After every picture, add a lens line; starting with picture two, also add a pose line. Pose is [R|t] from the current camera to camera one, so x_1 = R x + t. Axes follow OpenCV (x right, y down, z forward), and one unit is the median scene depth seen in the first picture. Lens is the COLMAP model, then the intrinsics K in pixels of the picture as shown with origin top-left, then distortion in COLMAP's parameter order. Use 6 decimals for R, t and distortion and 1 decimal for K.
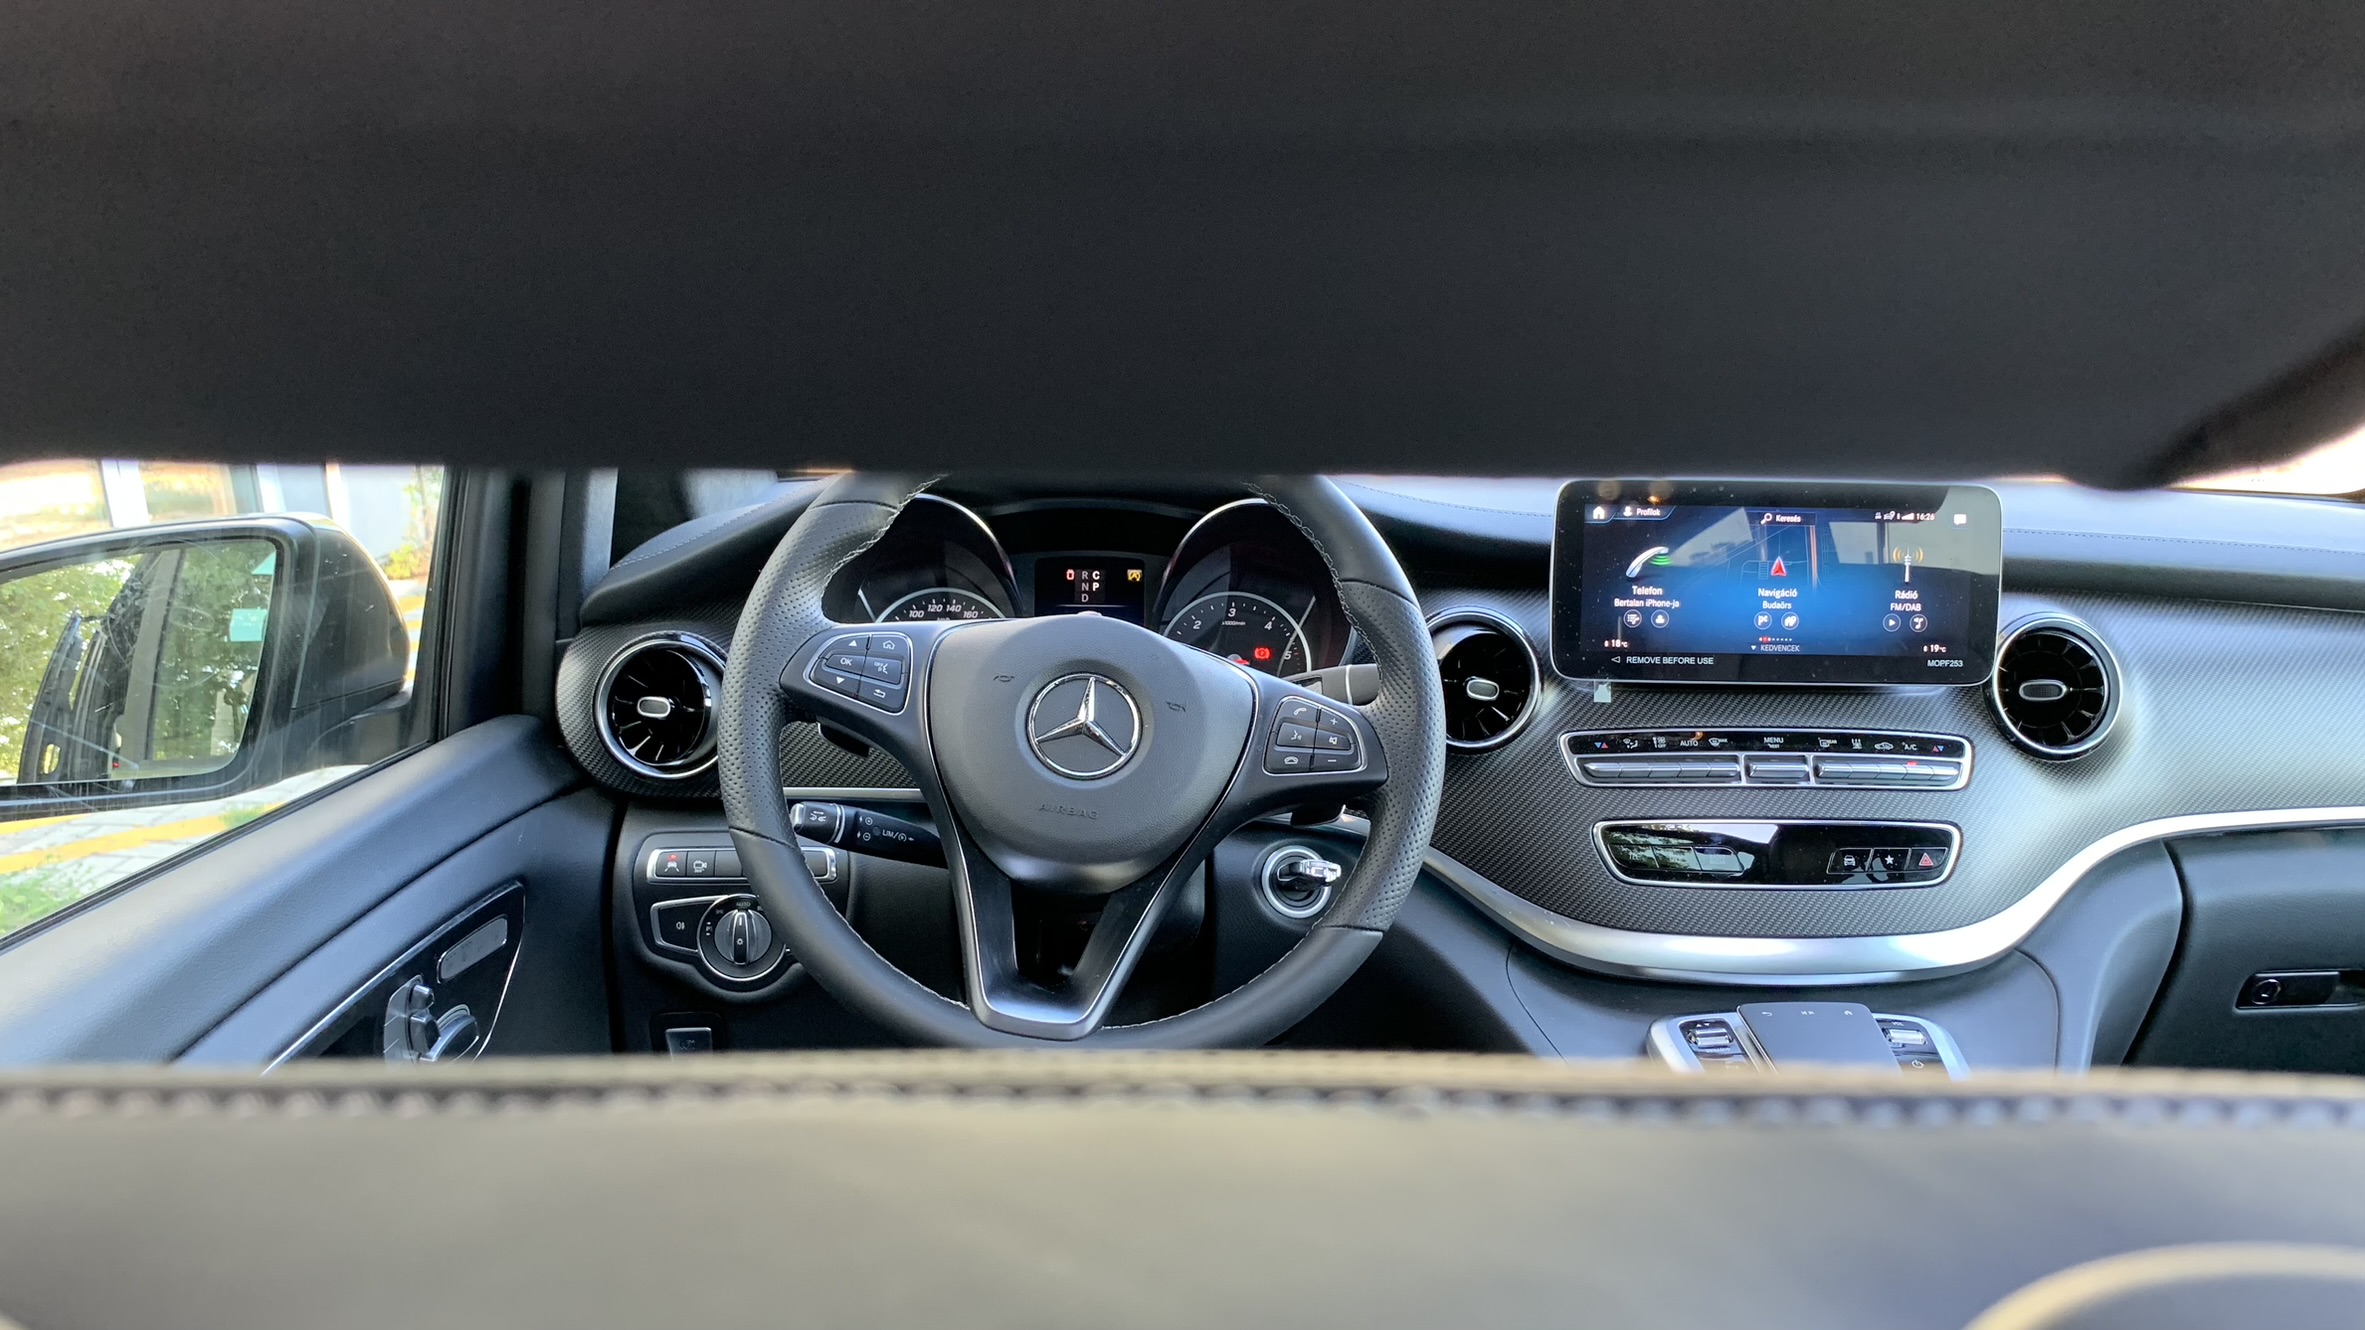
lens RADIAL K [[1786.8, 0, 1174.4], [0, 1786.8, 668.8], [0, 0, 1]] dist [0.147411, -0.498624]
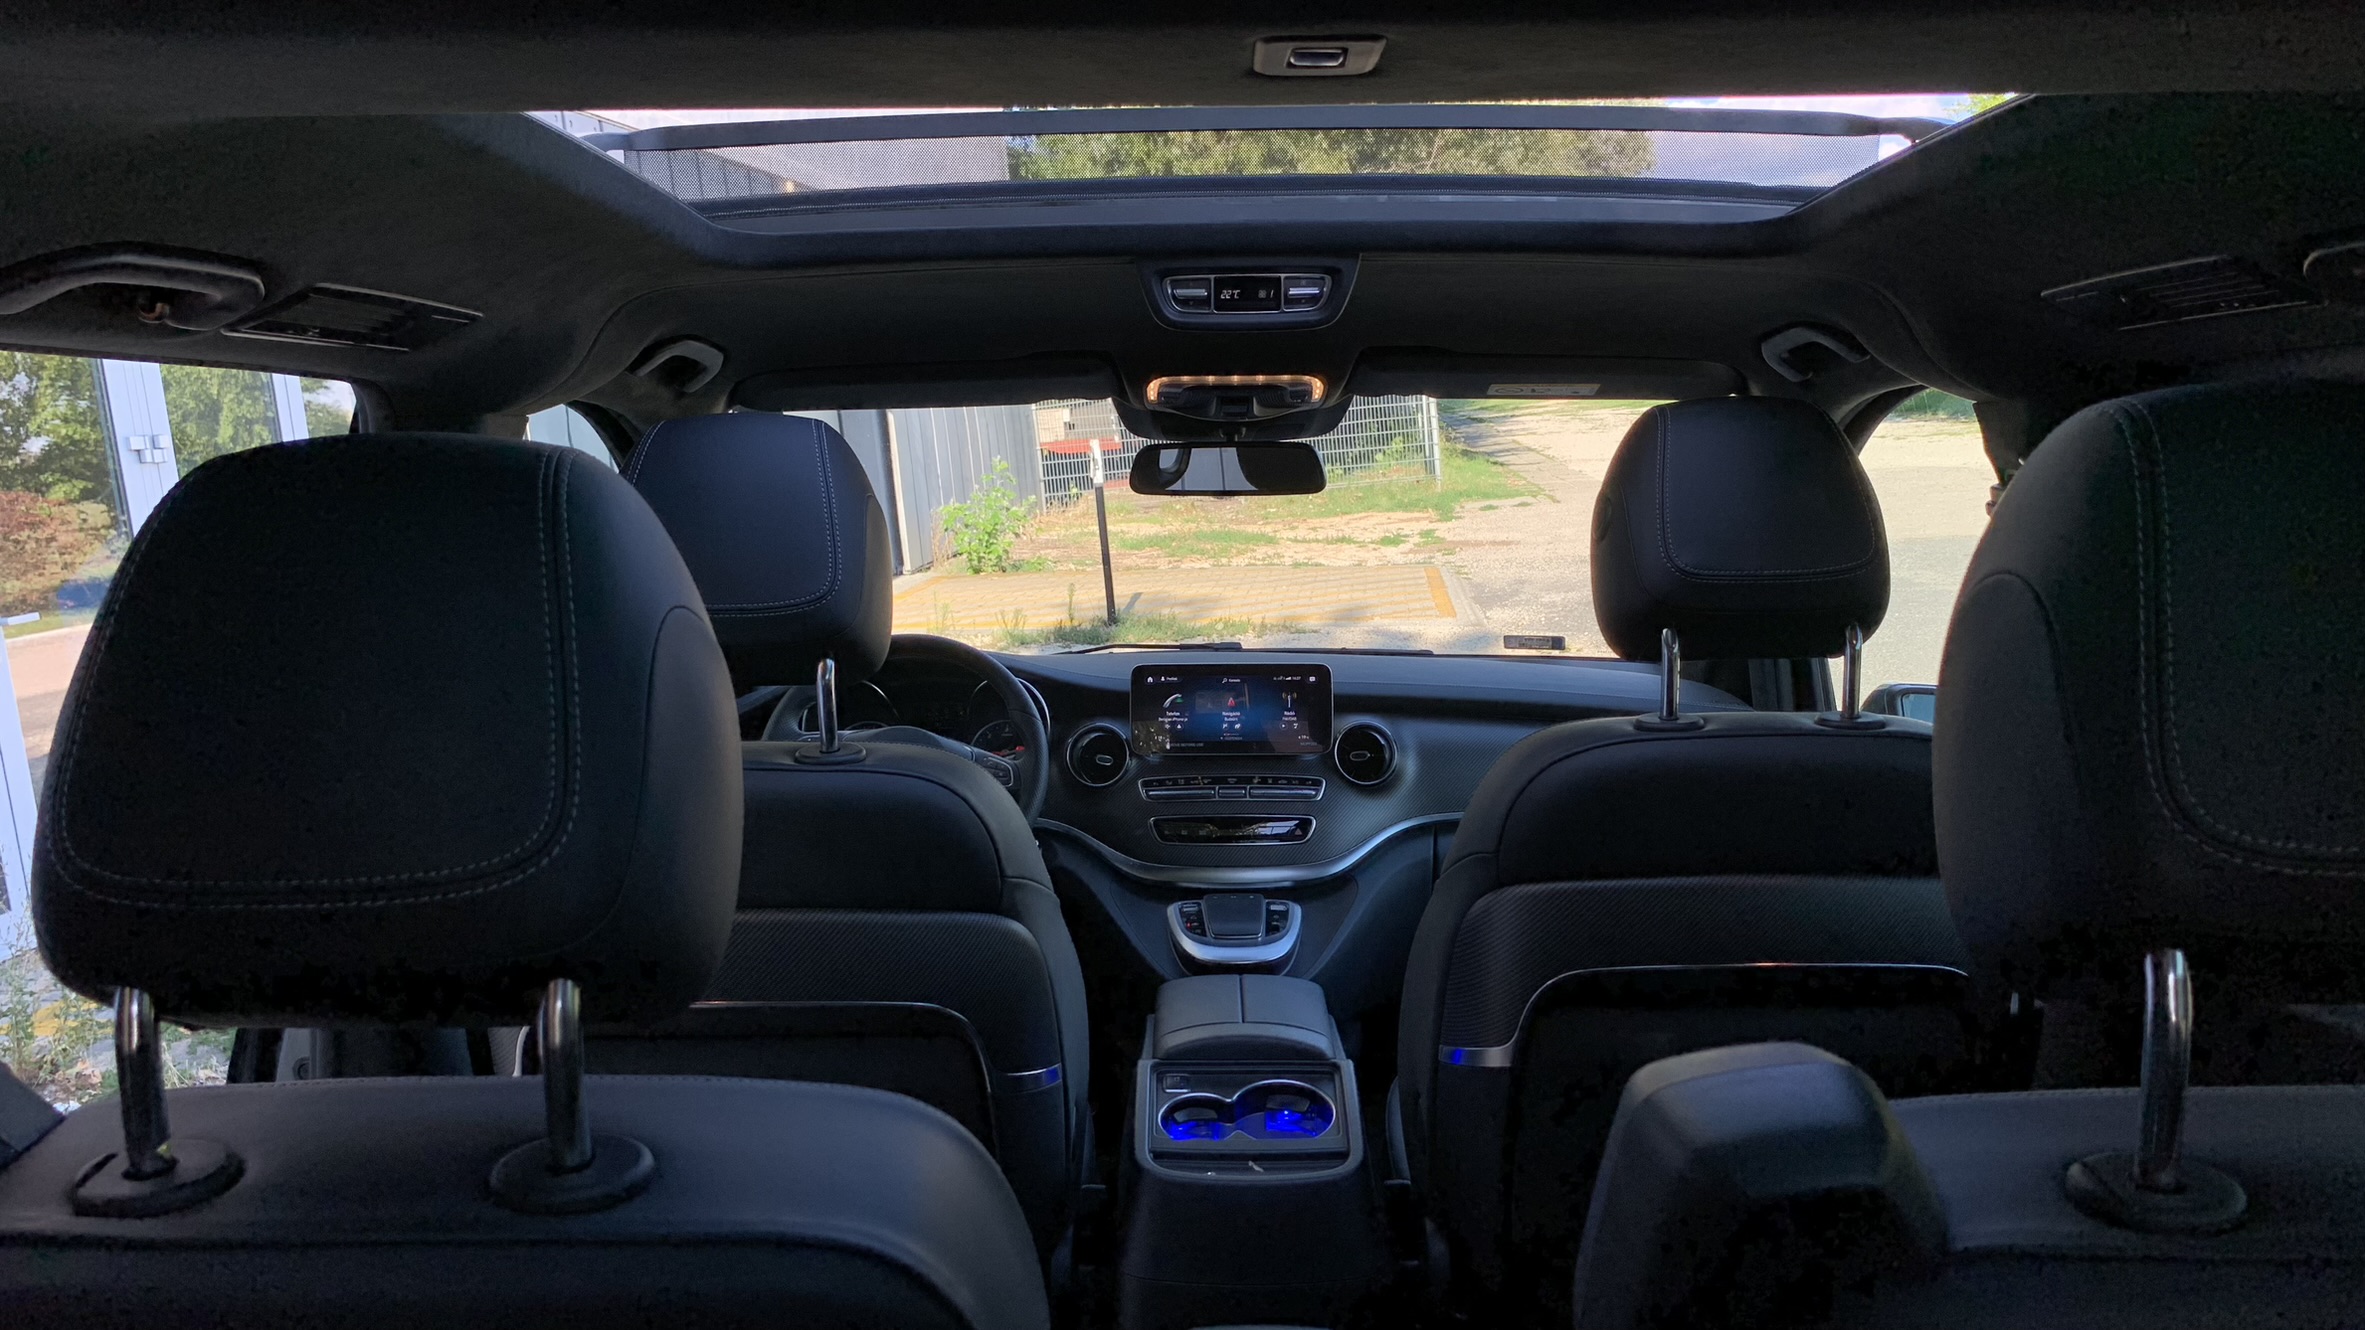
lens RADIAL K [[1755.3, 0, 1176.2], [0, 1755.3, 664.1], [0, 0, 1]] dist [0.185081, -0.249829]
pose [[0.998504, -0.021680, -0.050188, 0.376345], [0.016922, 0.995489, -0.093351, 0.098736], [0.051985, 0.092363, 0.994367, -1.172660]]
